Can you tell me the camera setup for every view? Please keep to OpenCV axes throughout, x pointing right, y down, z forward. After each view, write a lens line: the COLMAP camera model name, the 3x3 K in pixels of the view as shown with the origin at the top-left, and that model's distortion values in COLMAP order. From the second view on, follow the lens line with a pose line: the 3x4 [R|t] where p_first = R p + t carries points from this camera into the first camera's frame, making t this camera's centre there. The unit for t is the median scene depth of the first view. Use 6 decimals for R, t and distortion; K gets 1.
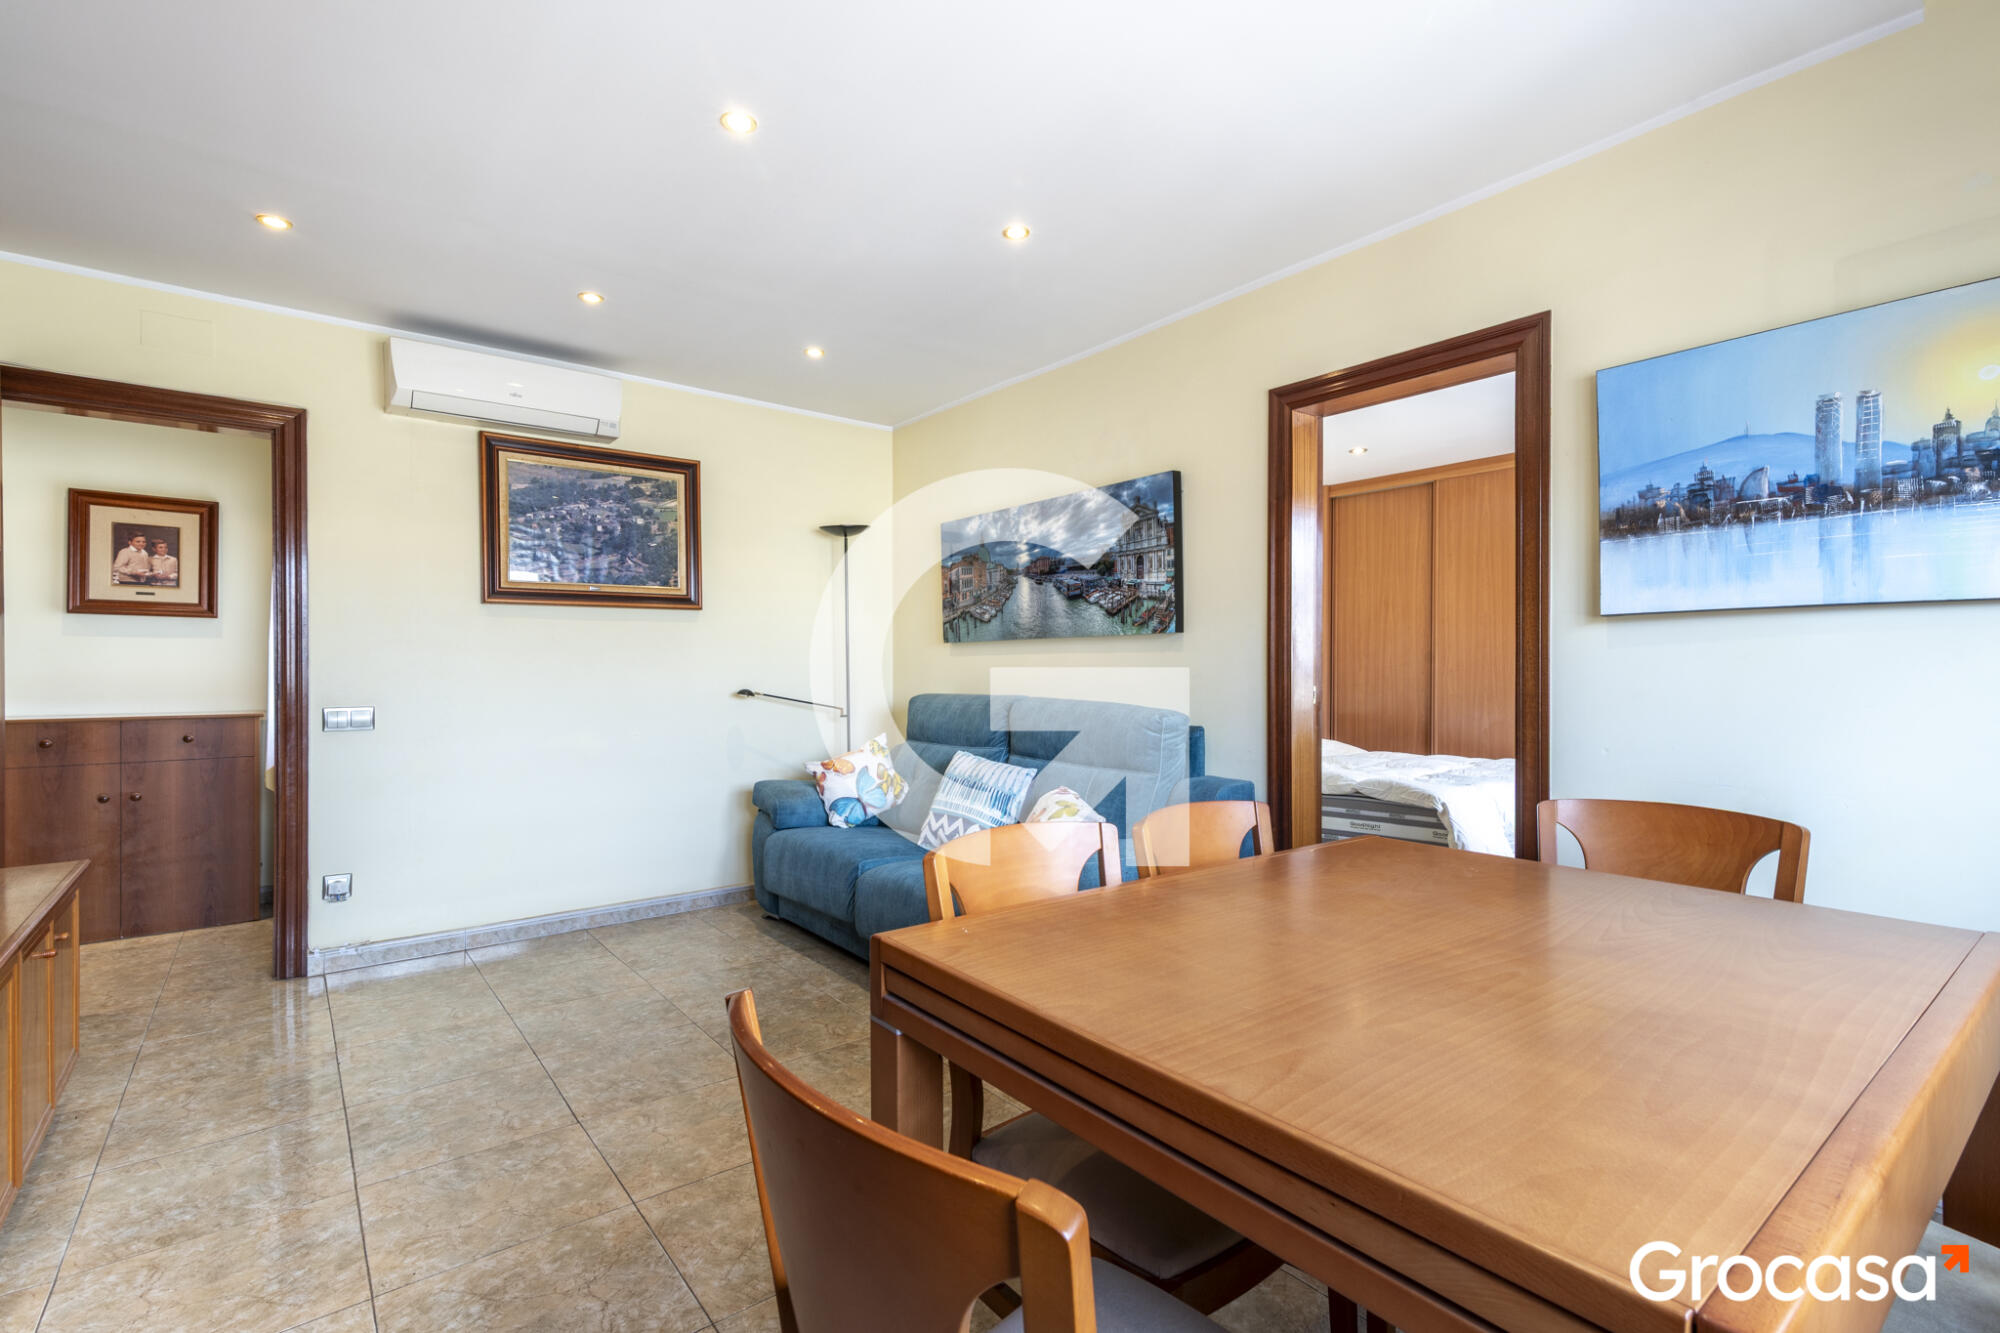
lens RADIAL K [[906.8, 0, 1000.0], [0, 906.8, 666.5], [0, 0, 1]] dist [0.000290, 0.000041]
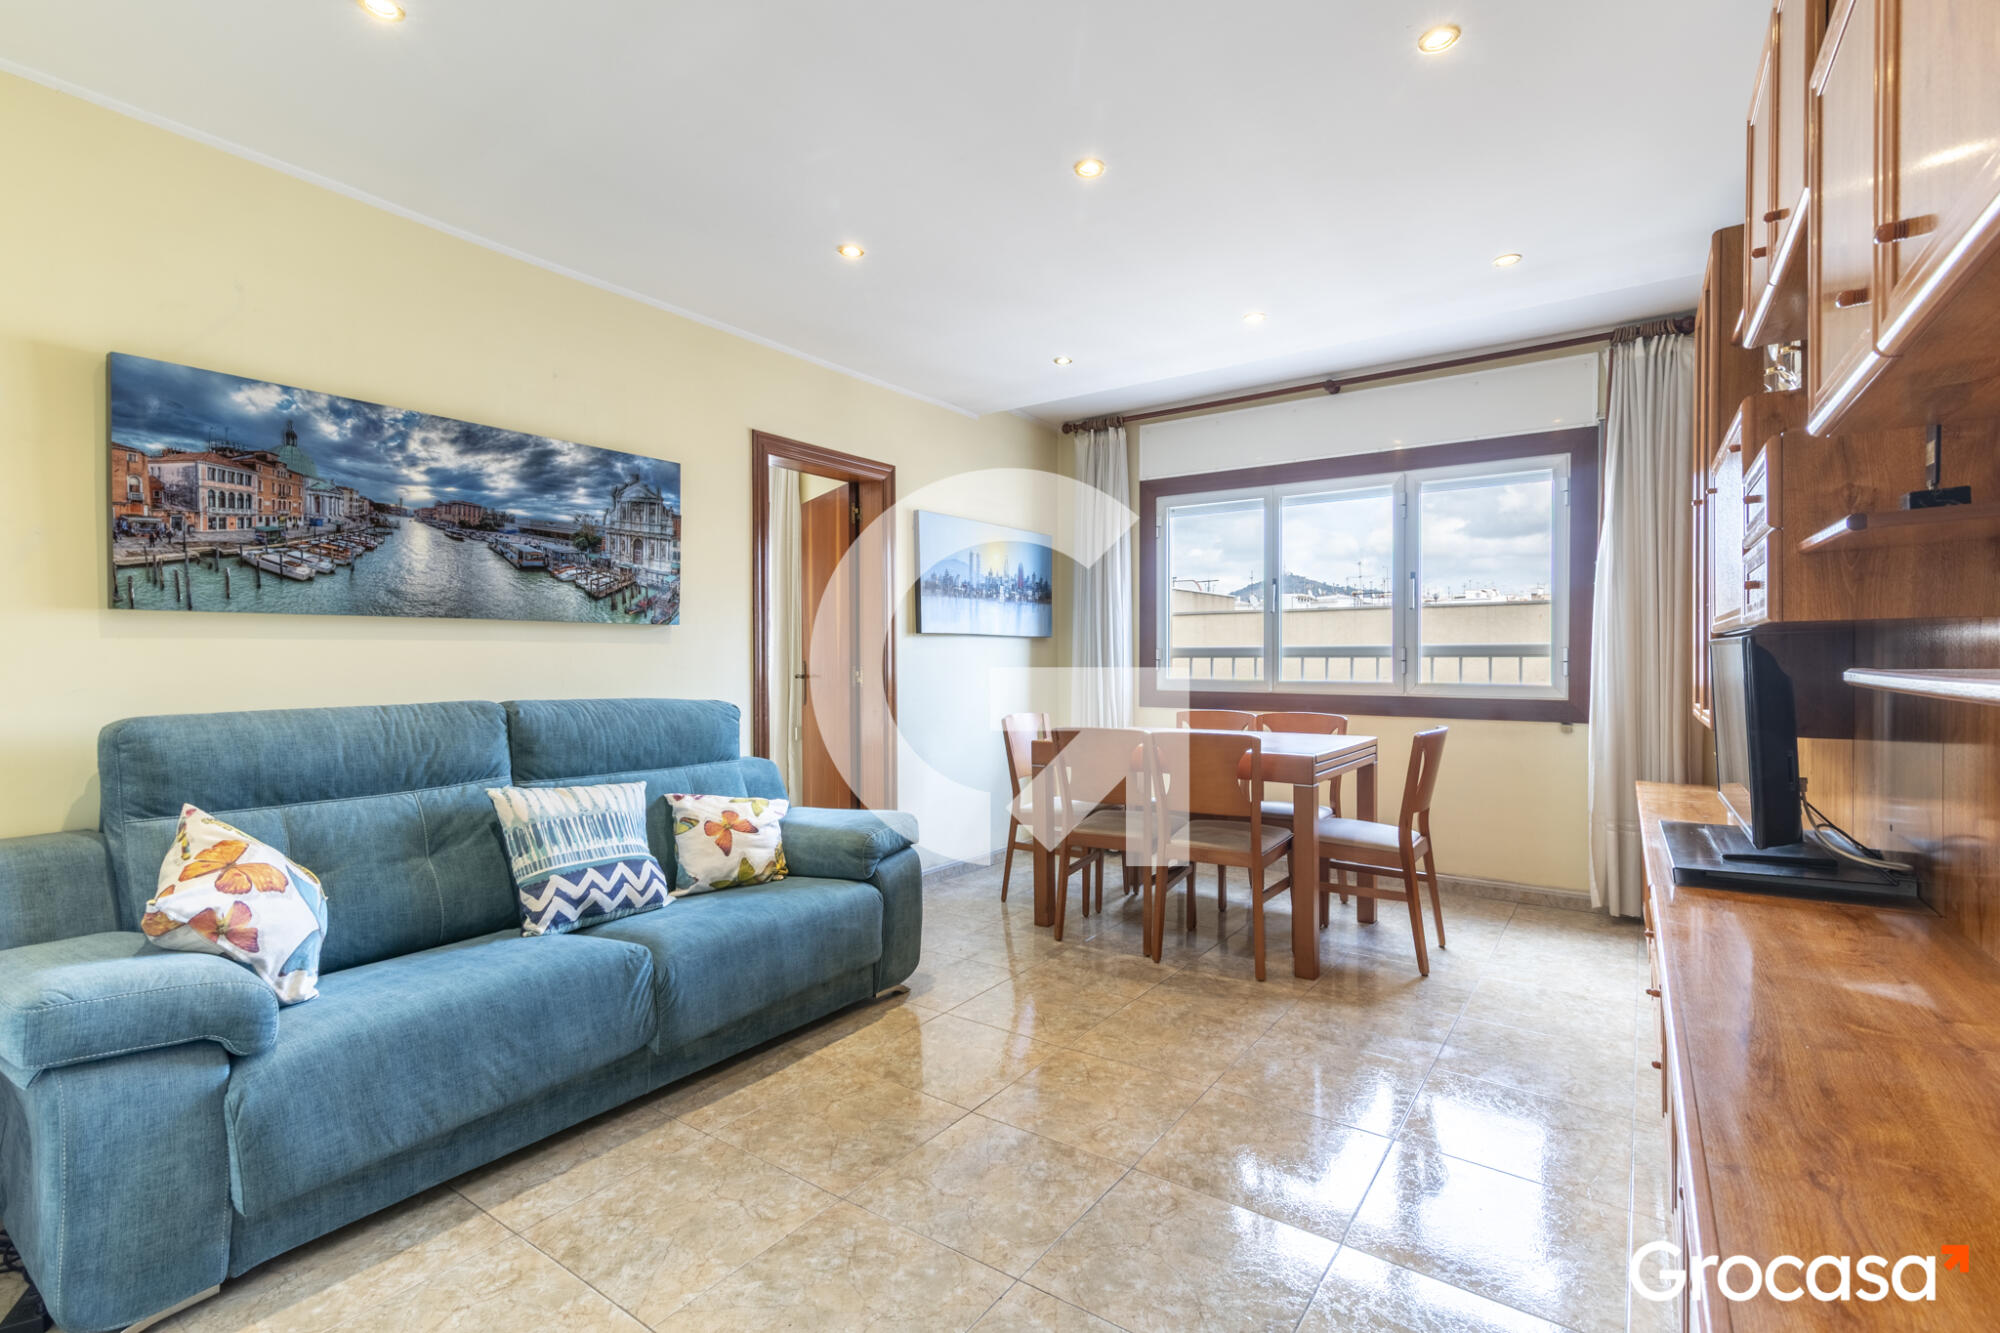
lens RADIAL K [[906.8, 0, 1000.0], [0, 906.8, 666.5], [0, 0, 1]] dist [0.000290, 0.000041]
pose [[-0.292140, -0.011591, 0.956305, -0.776692], [-0.002640, 0.999933, 0.011314, -0.002896], [-0.956372, 0.000780, -0.292151, 0.843253]]
